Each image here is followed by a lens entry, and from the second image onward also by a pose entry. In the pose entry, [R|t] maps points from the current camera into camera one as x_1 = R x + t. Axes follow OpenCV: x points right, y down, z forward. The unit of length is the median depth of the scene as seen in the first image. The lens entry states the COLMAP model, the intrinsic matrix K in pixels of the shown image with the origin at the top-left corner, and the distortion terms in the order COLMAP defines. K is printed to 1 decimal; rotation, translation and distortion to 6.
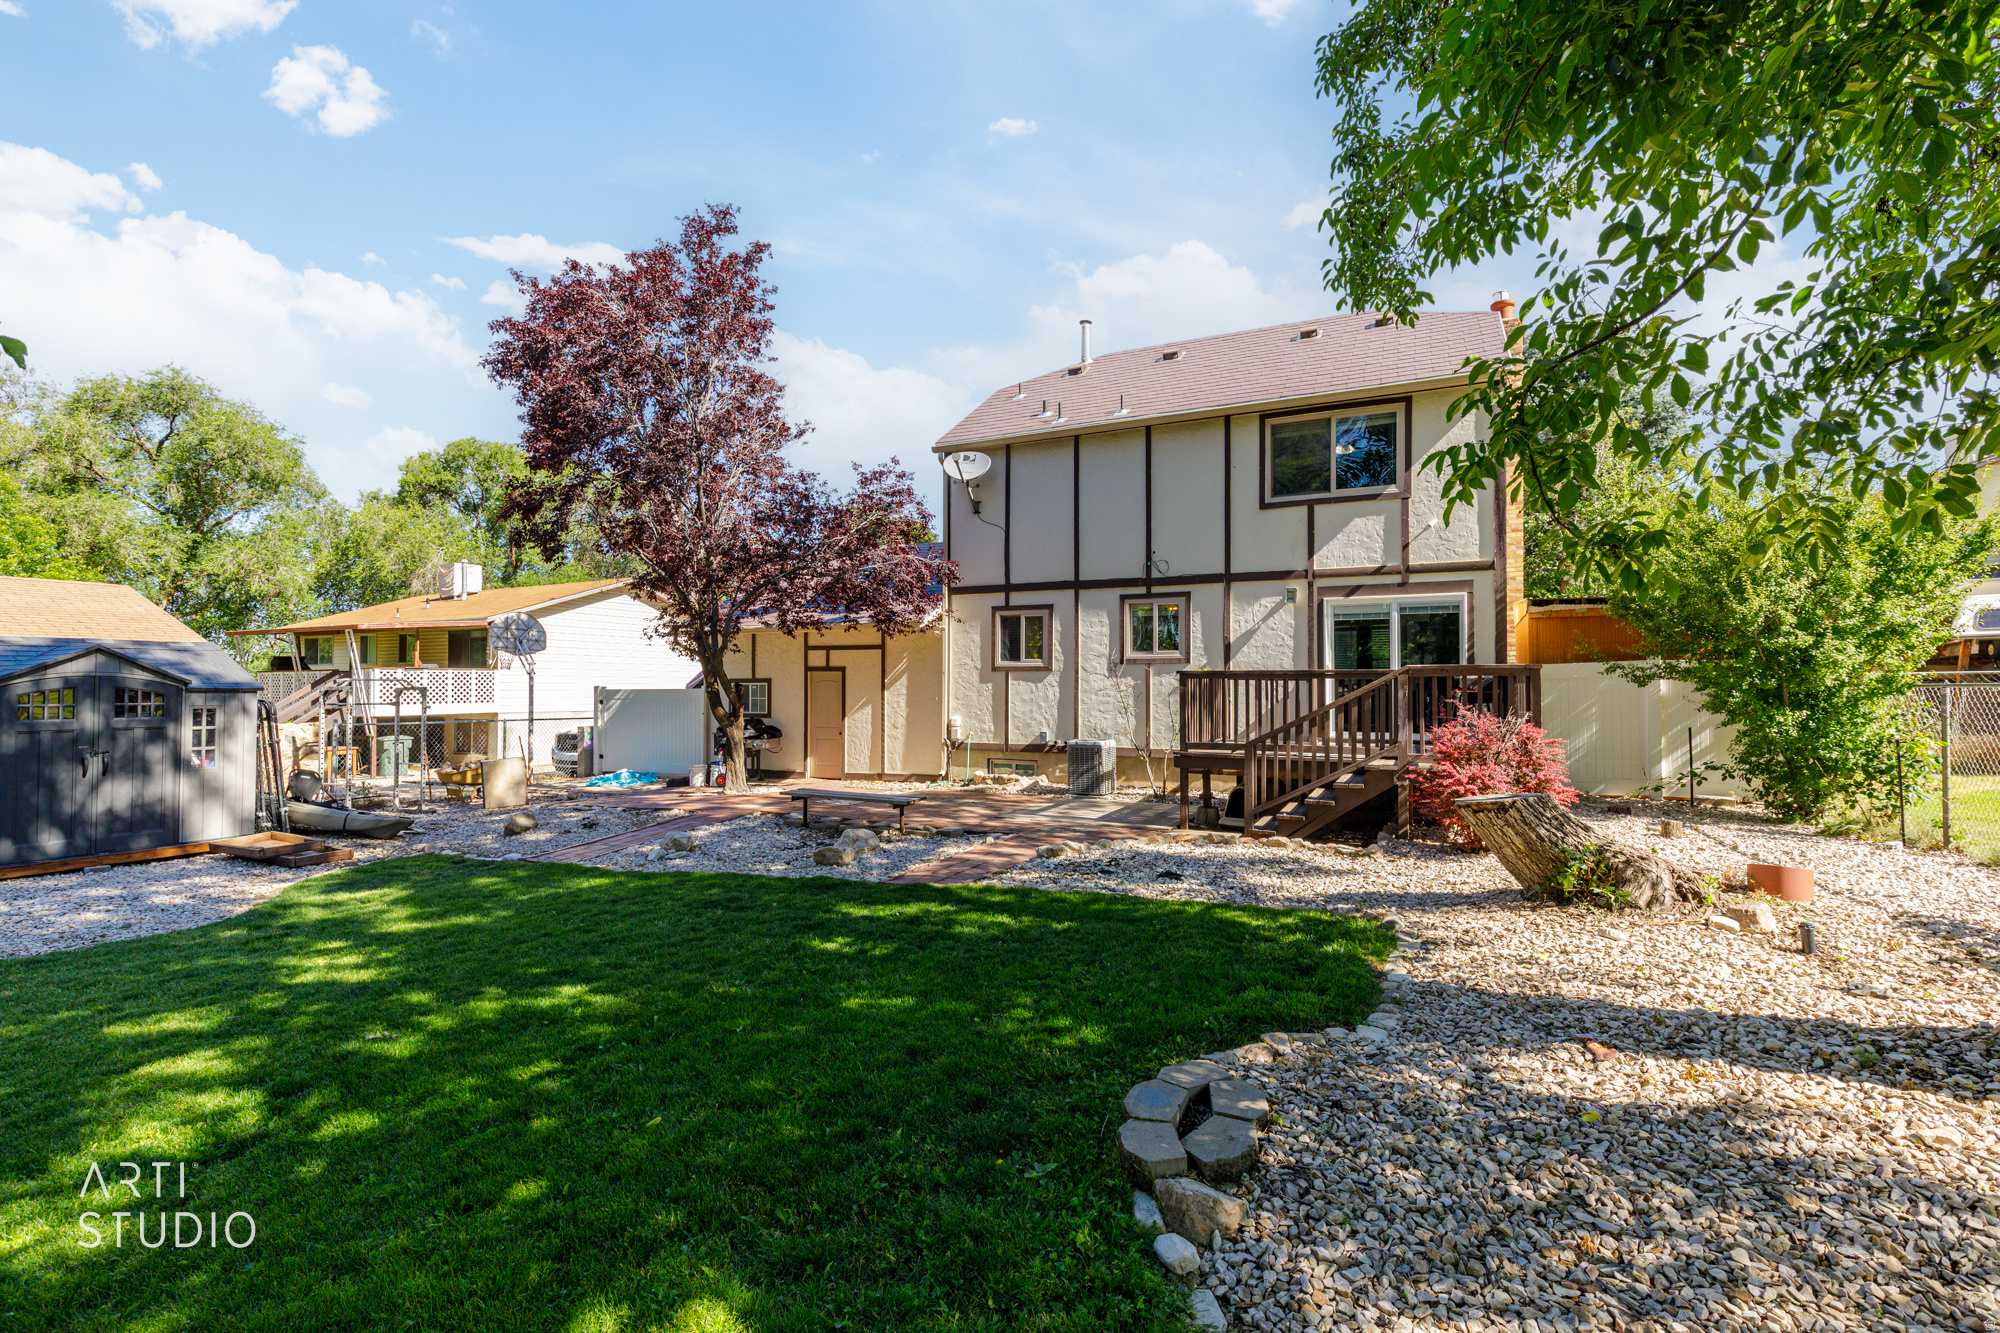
lens RADIAL K [[901.3, 0, 992.8], [0, 901.3, 668.4], [0, 0, 1]] dist [0.008946, -0.001099]
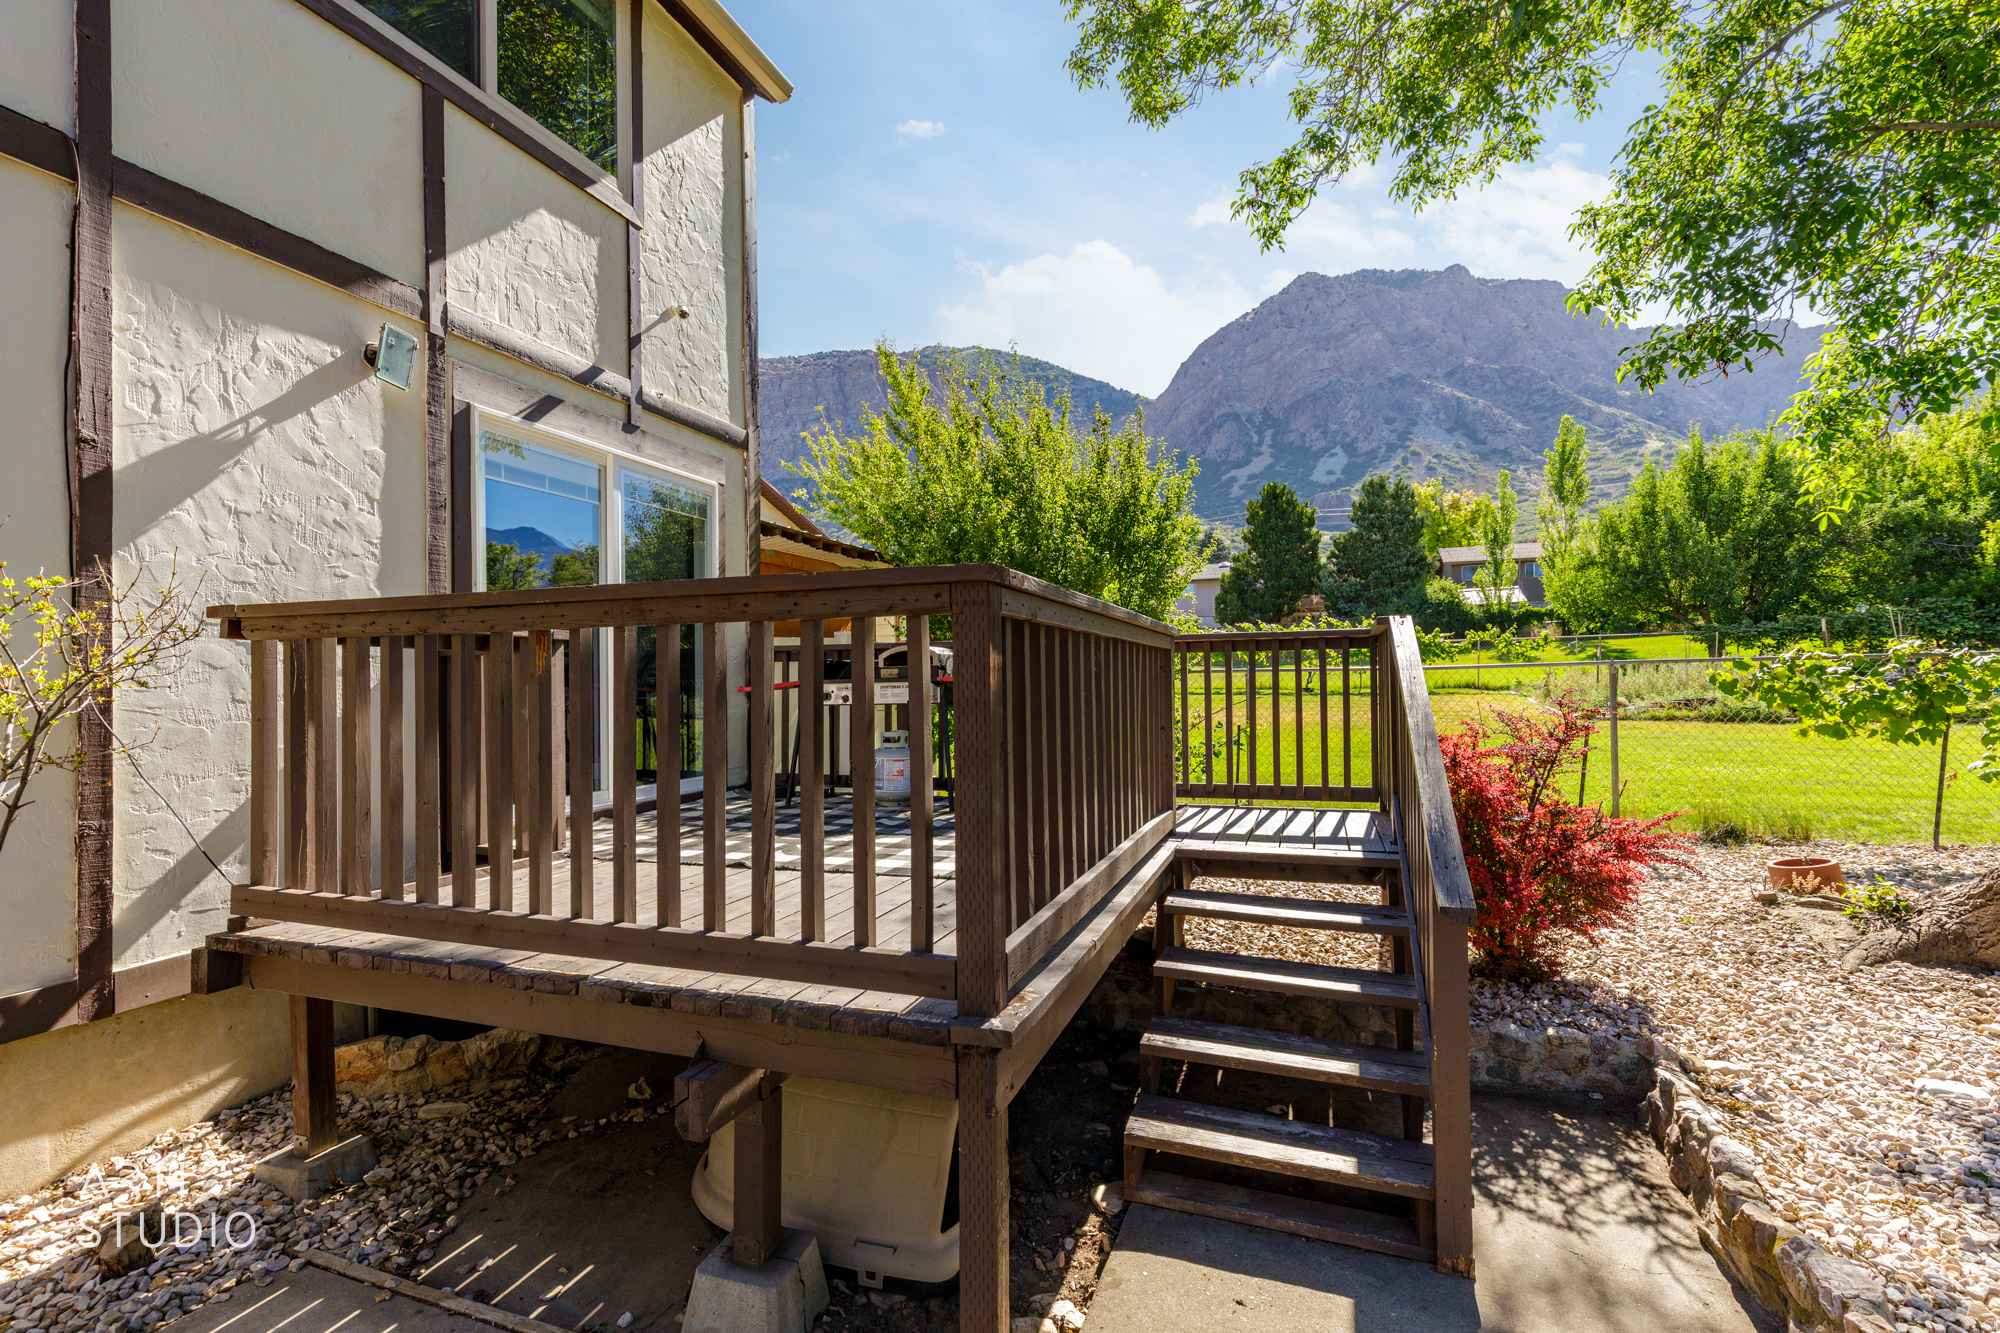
lens RADIAL K [[901.3, 0, 993.6], [0, 901.3, 674.2], [0, 0, 1]] dist [0.008946, -0.001099]
pose [[-0.106349, 0.010483, 0.994274, 0.024790], [-0.006602, 0.999915, -0.011249, 0.021944], [-0.994307, -0.007761, -0.106271, 0.842129]]
